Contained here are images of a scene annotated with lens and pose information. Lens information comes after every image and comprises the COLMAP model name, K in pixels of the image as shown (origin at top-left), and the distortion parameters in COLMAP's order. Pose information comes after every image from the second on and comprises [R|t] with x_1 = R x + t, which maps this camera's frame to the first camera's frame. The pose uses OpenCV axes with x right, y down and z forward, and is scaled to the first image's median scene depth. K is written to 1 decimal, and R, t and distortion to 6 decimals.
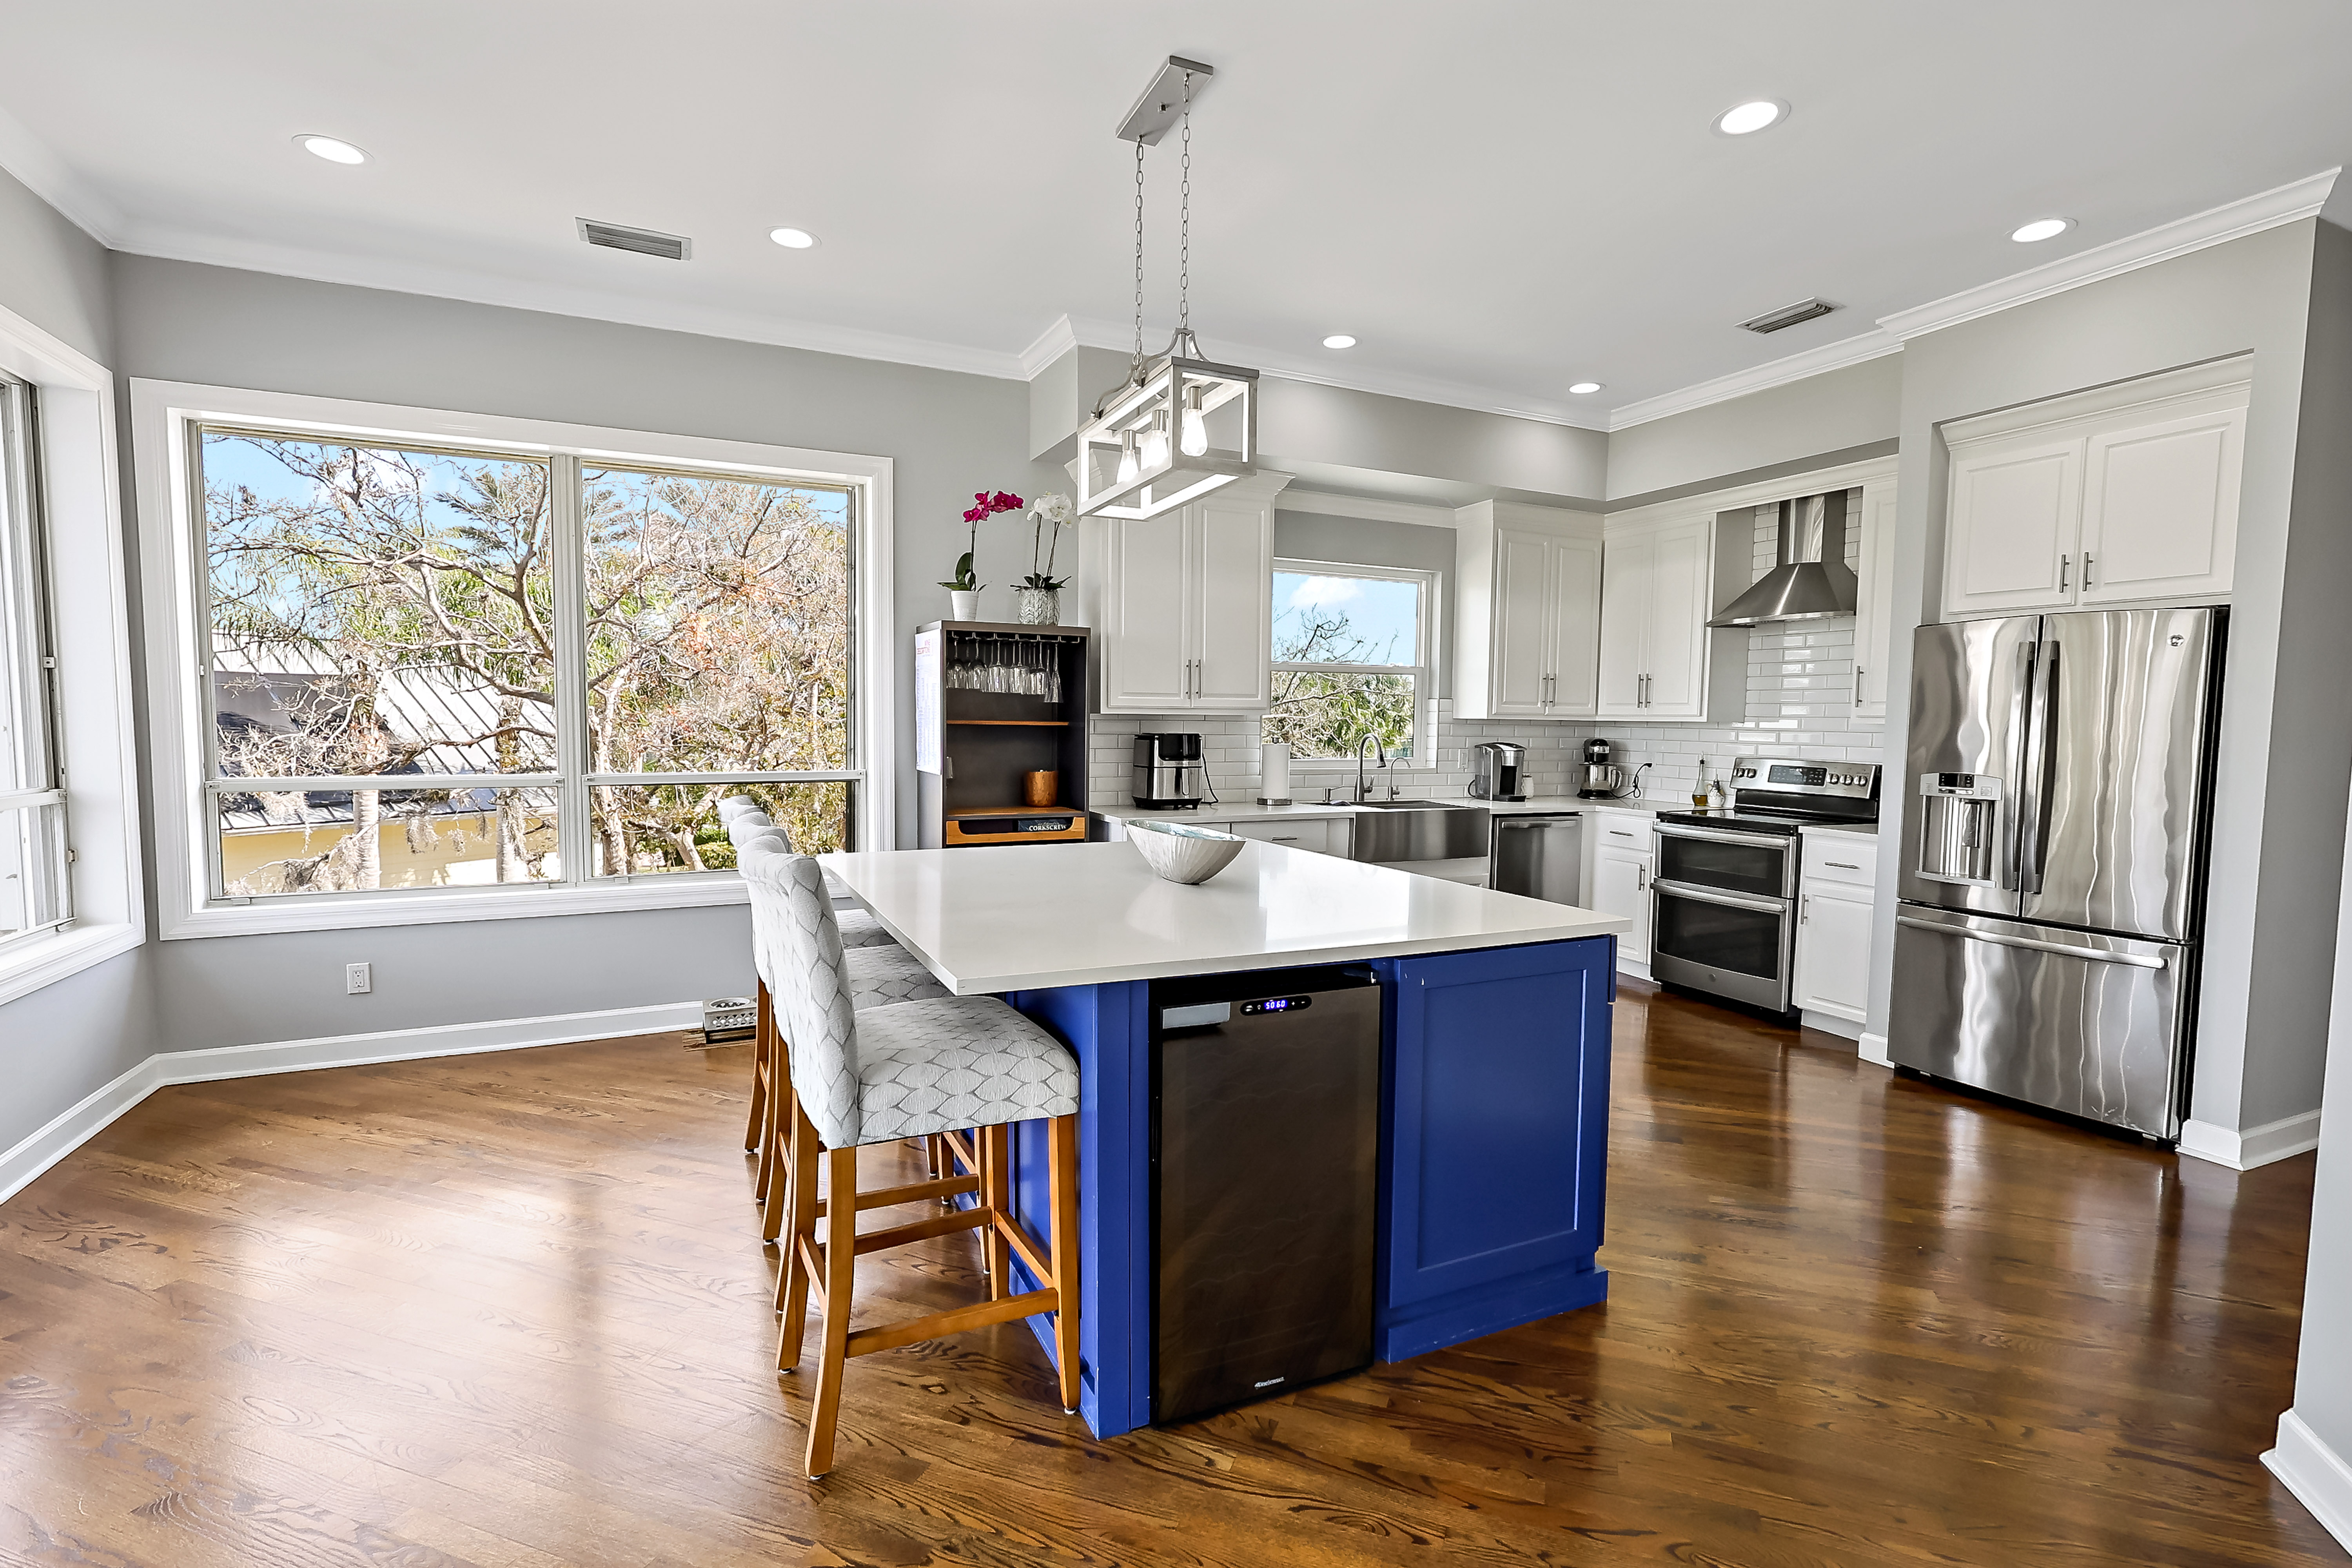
lens RADIAL K [[1089.0, 0, 1180.0], [0, 1089.0, 786.0], [0, 0, 1]] dist [-0.013788, 0.000298]
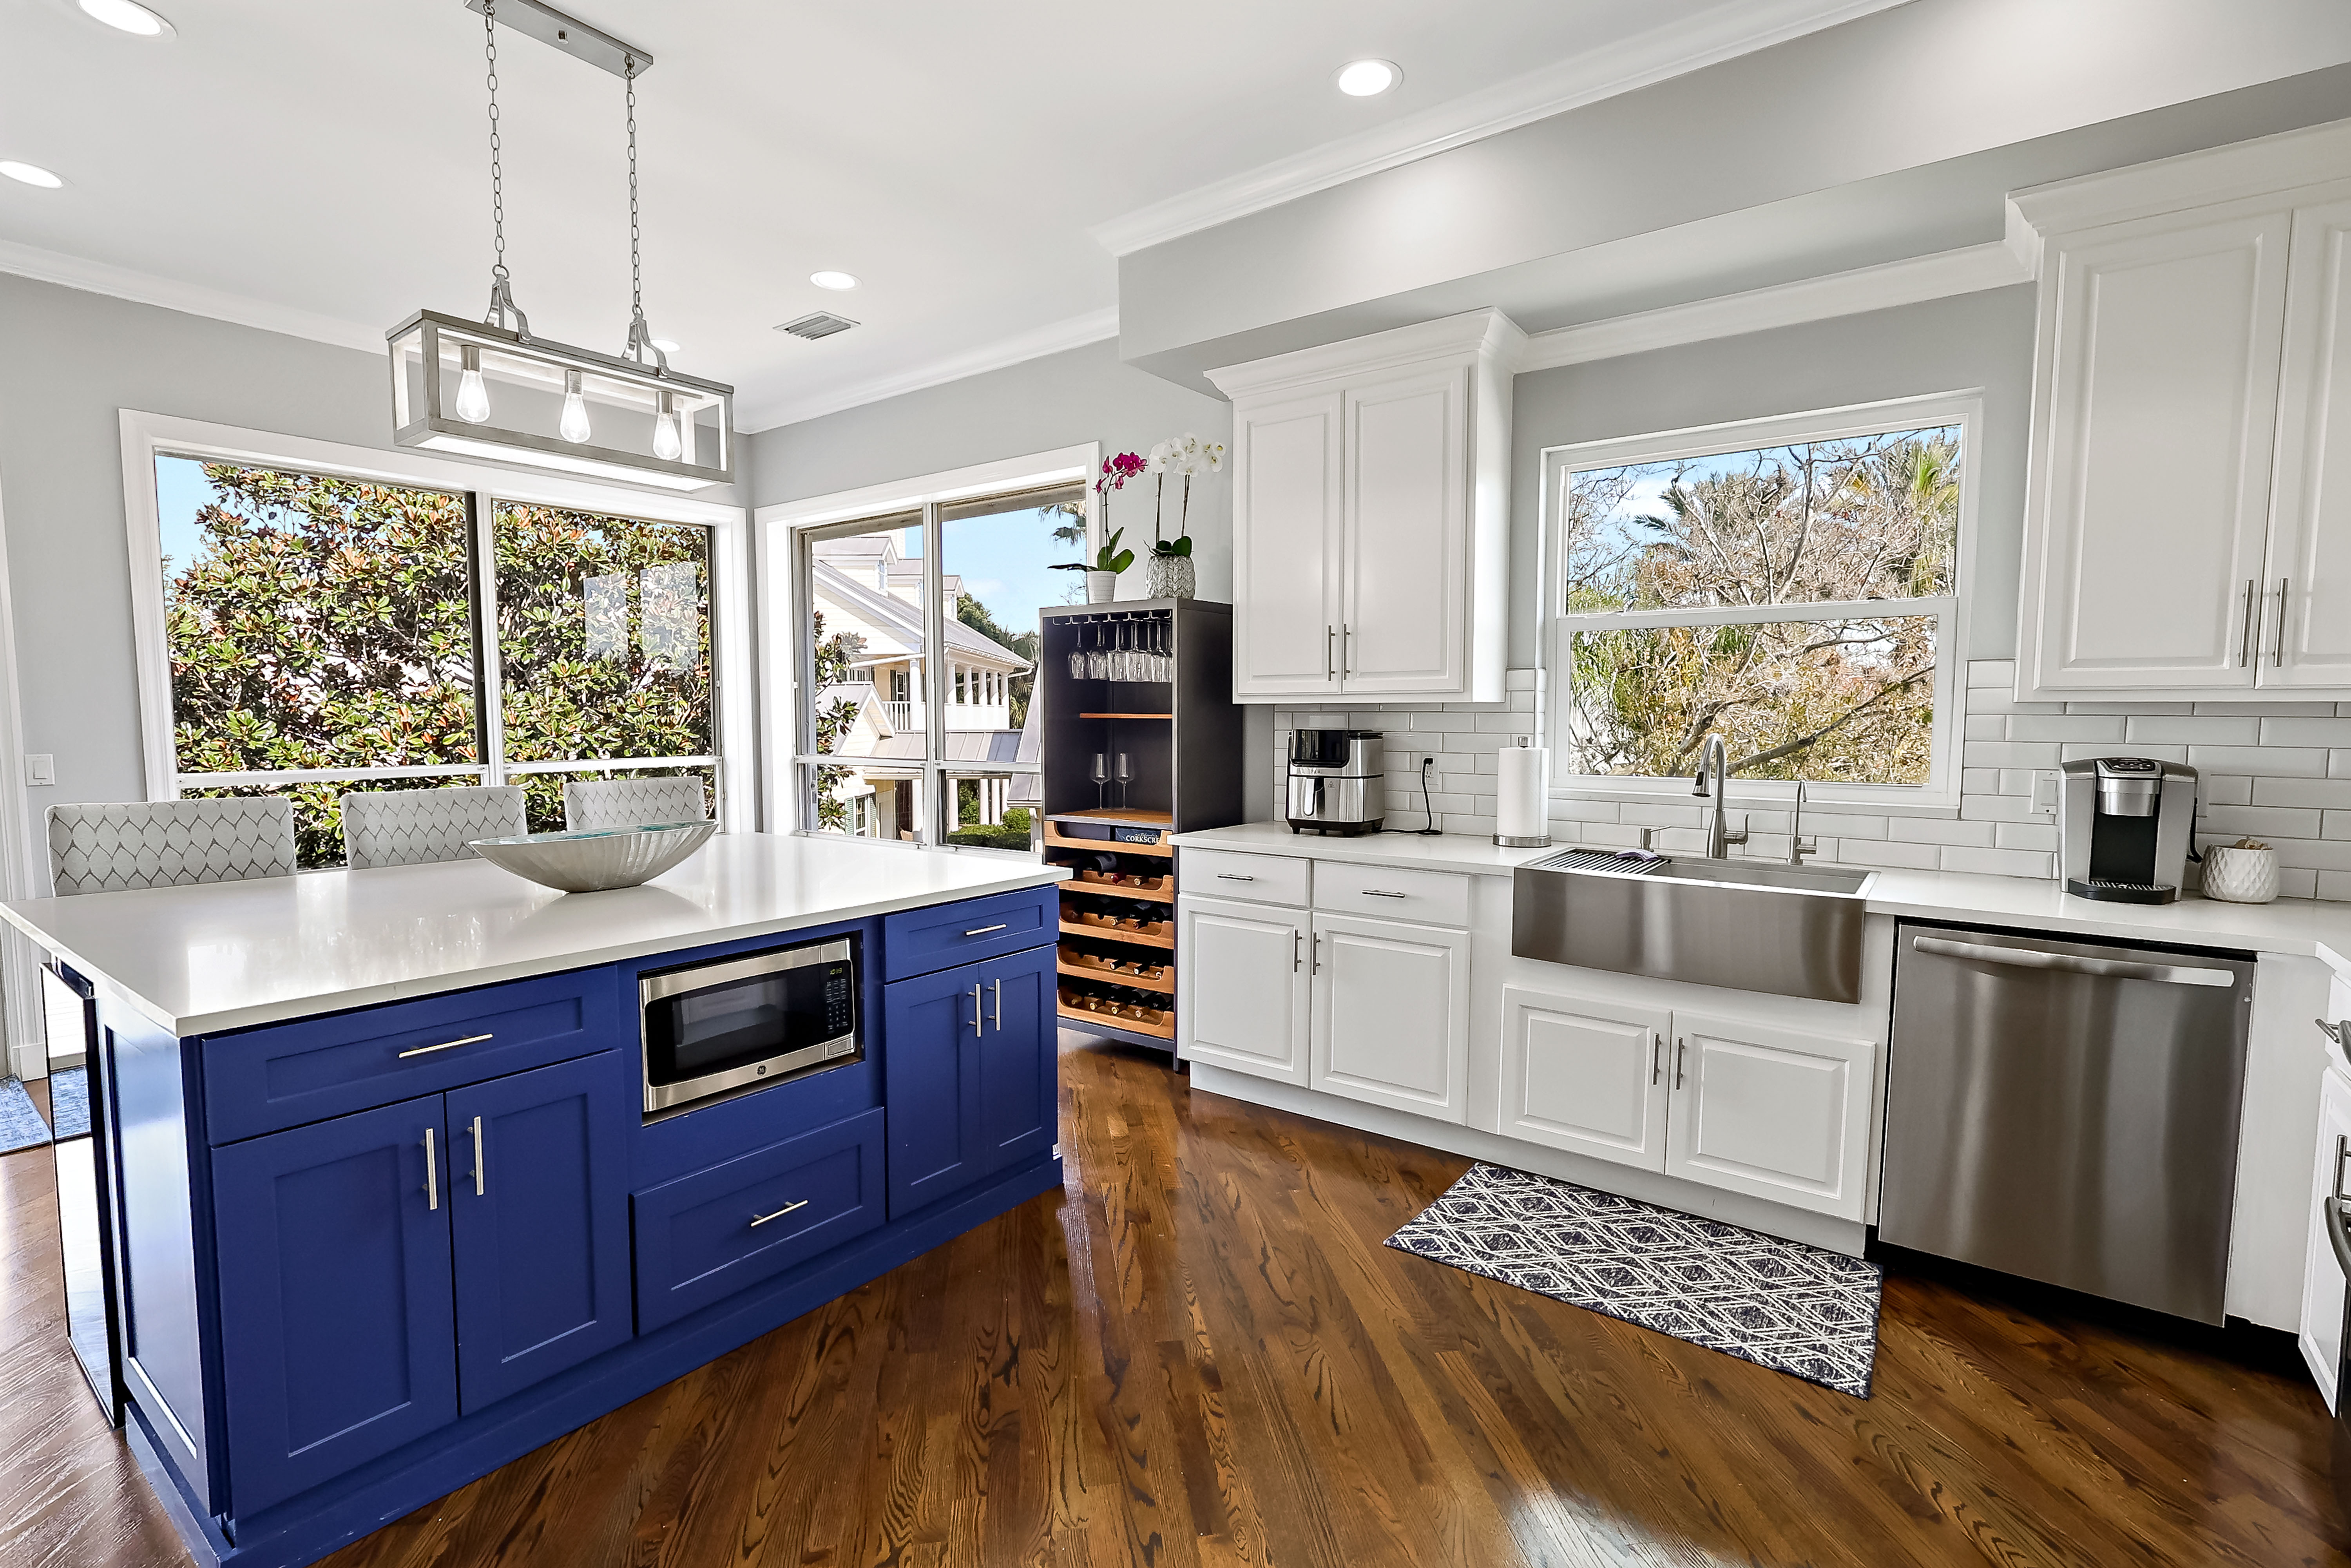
lens RADIAL K [[1088.7, 0, 1177.8], [0, 1088.7, 795.8], [0, 0, 1]] dist [-0.013788, 0.000298]
pose [[0.463468, 0.056739, -0.884295, 0.596750], [-0.052275, 0.997961, 0.036634, -0.026684], [0.884570, 0.029248, 0.465489, 0.587419]]
